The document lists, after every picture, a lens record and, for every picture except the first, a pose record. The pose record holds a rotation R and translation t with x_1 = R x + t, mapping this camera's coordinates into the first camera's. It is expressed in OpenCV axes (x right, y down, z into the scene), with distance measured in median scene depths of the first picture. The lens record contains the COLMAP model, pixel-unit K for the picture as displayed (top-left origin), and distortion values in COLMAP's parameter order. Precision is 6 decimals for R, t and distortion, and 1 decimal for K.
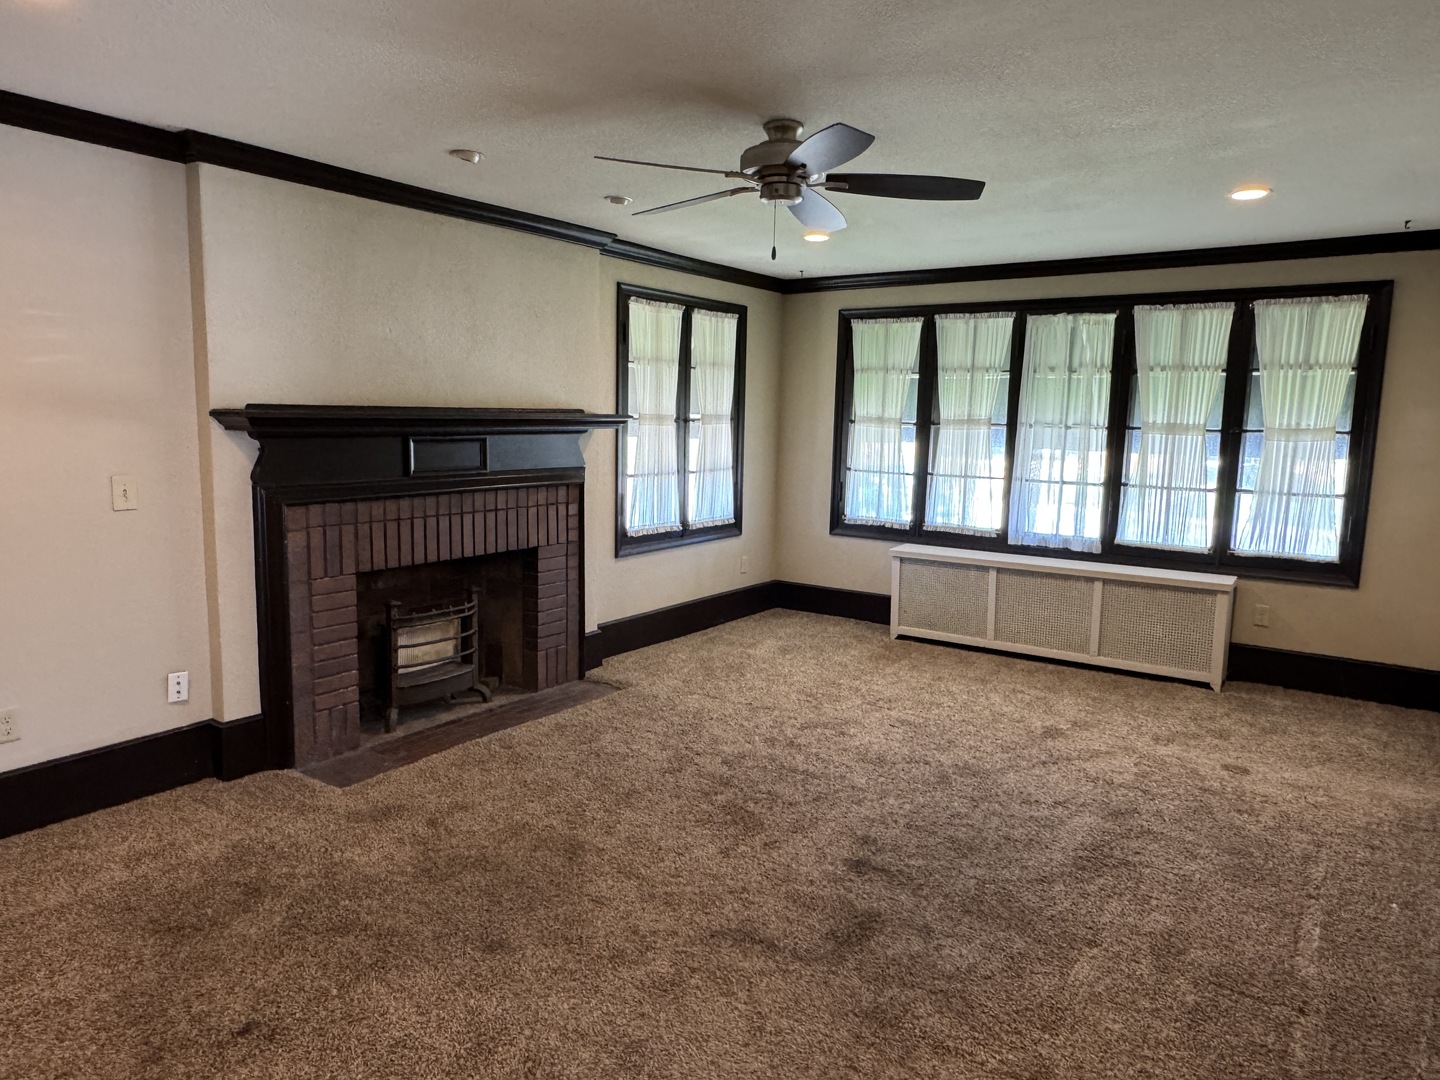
lens RADIAL K [[941.1, 0, 720.0], [0, 941.1, 540.0], [0, 0, 1]] dist [0.003383, 0.001125]
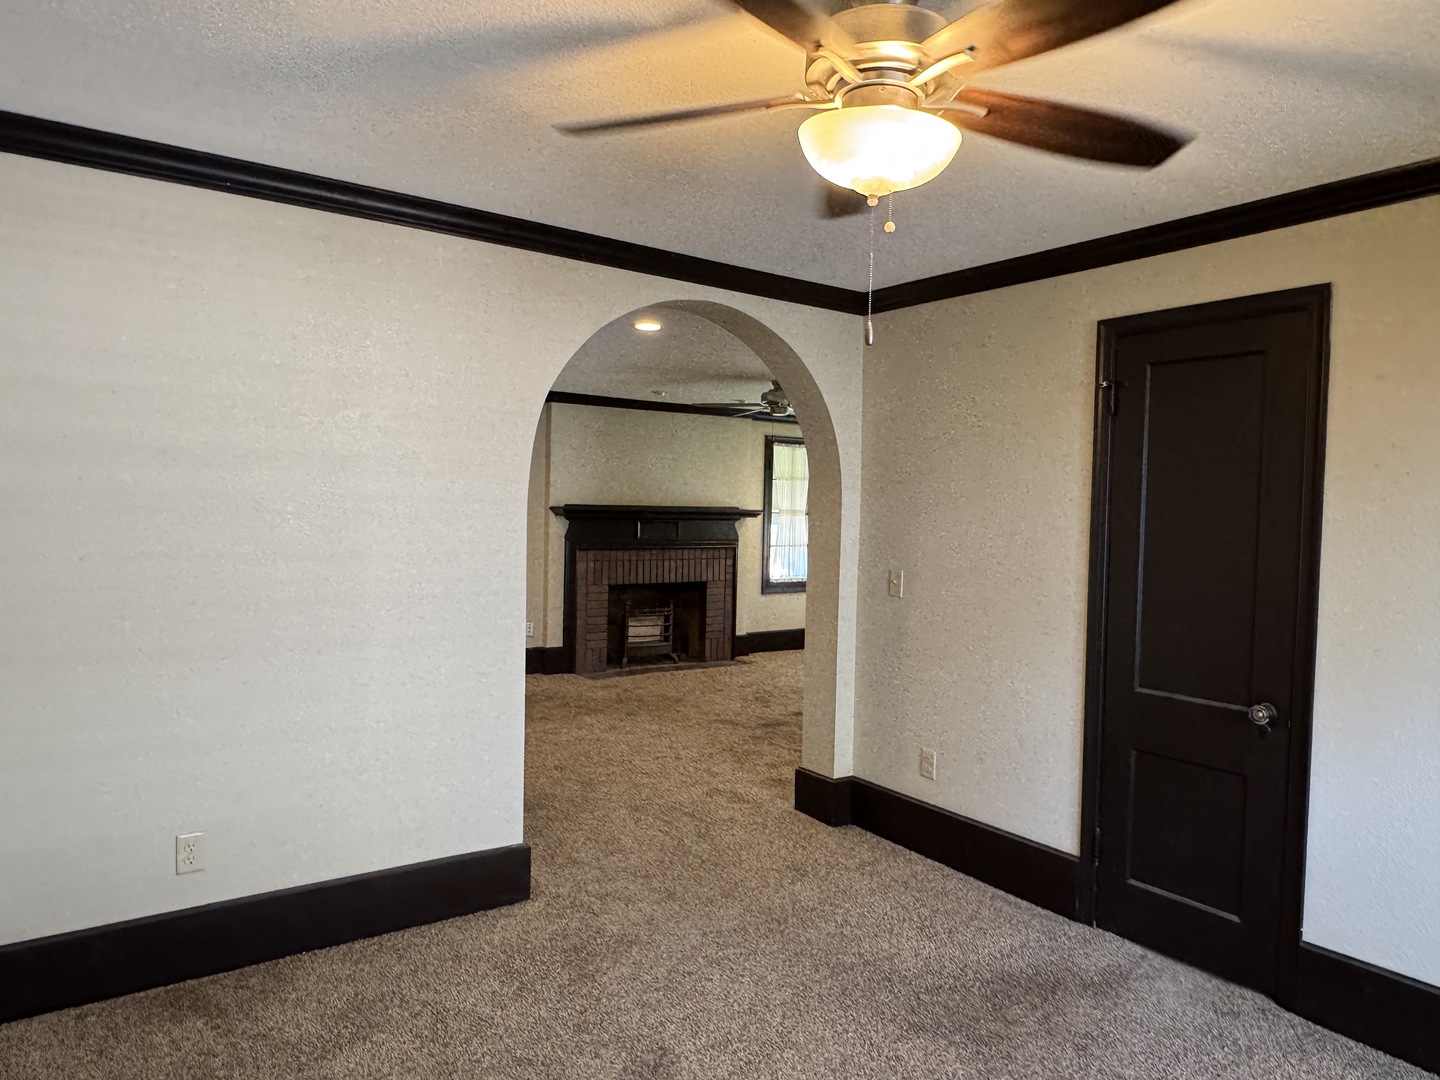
lens RADIAL K [[941.1, 0, 720.0], [0, 941.1, 540.0], [0, 0, 1]] dist [0.003383, 0.001125]
pose [[0.942055, 0.013398, -0.335192, 0.471324], [-0.048435, 0.994164, -0.096390, 0.109142], [0.331944, 0.107040, 0.937206, -0.763144]]
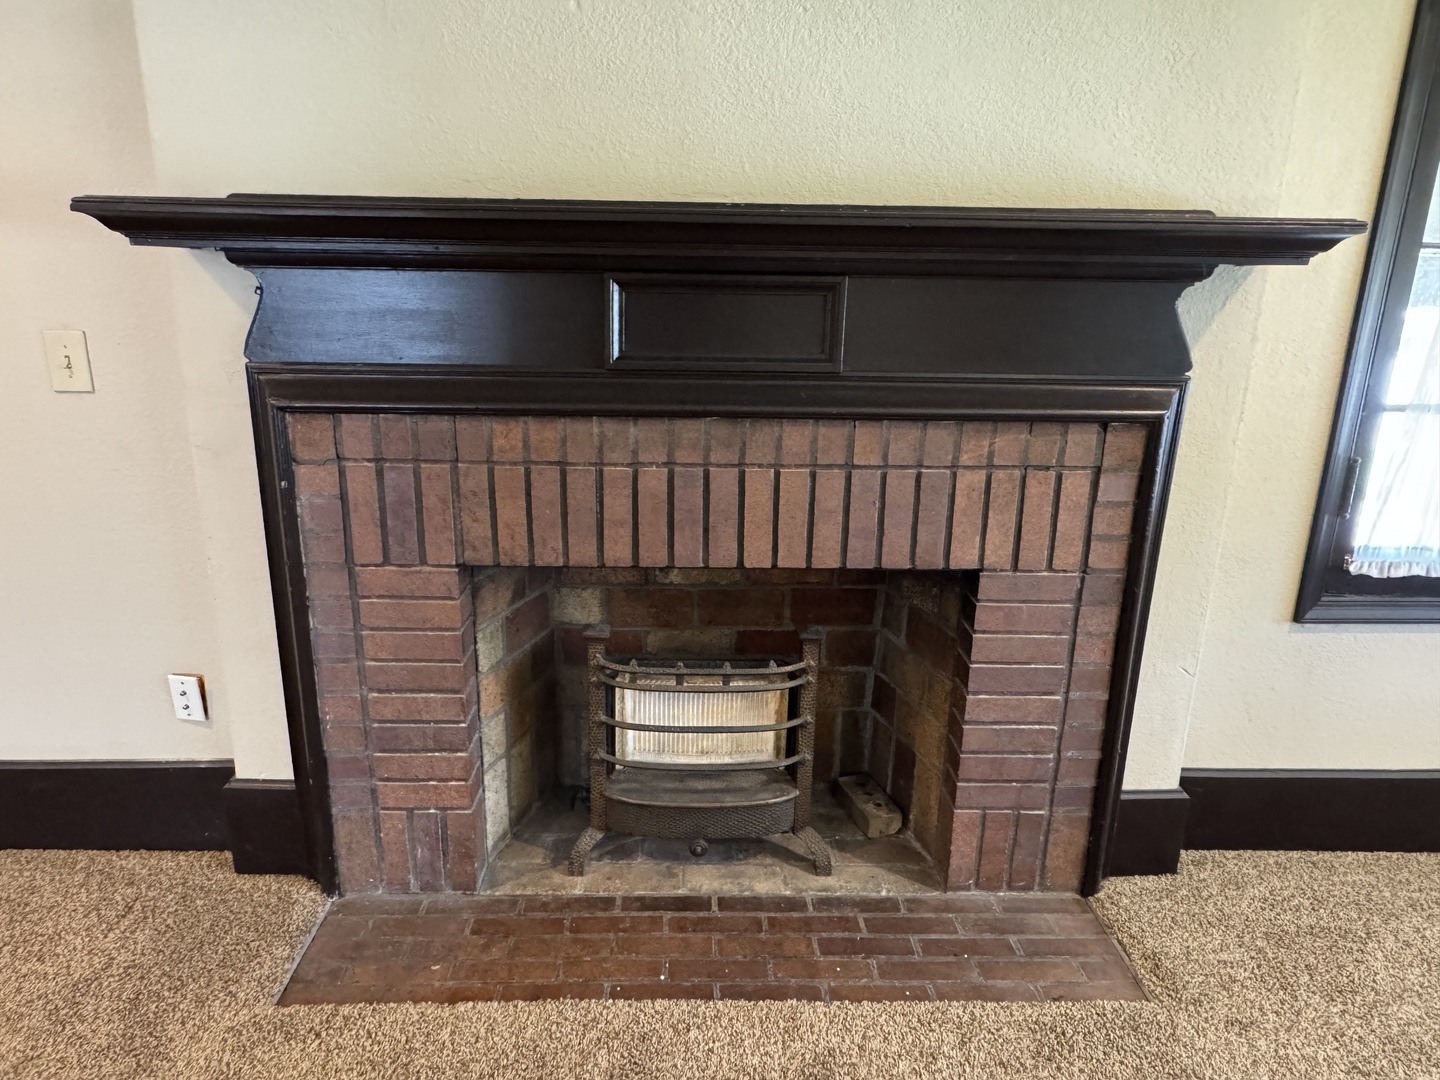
lens RADIAL K [[941.1, 0, 720.0], [0, 941.1, 540.0], [0, 0, 1]] dist [0.003383, 0.001125]
pose [[0.600378, 0.217156, -0.769668, 0.046106], [-0.116867, 0.975919, 0.184186, -0.069375], [0.791131, -0.020632, 0.611299, 0.711906]]
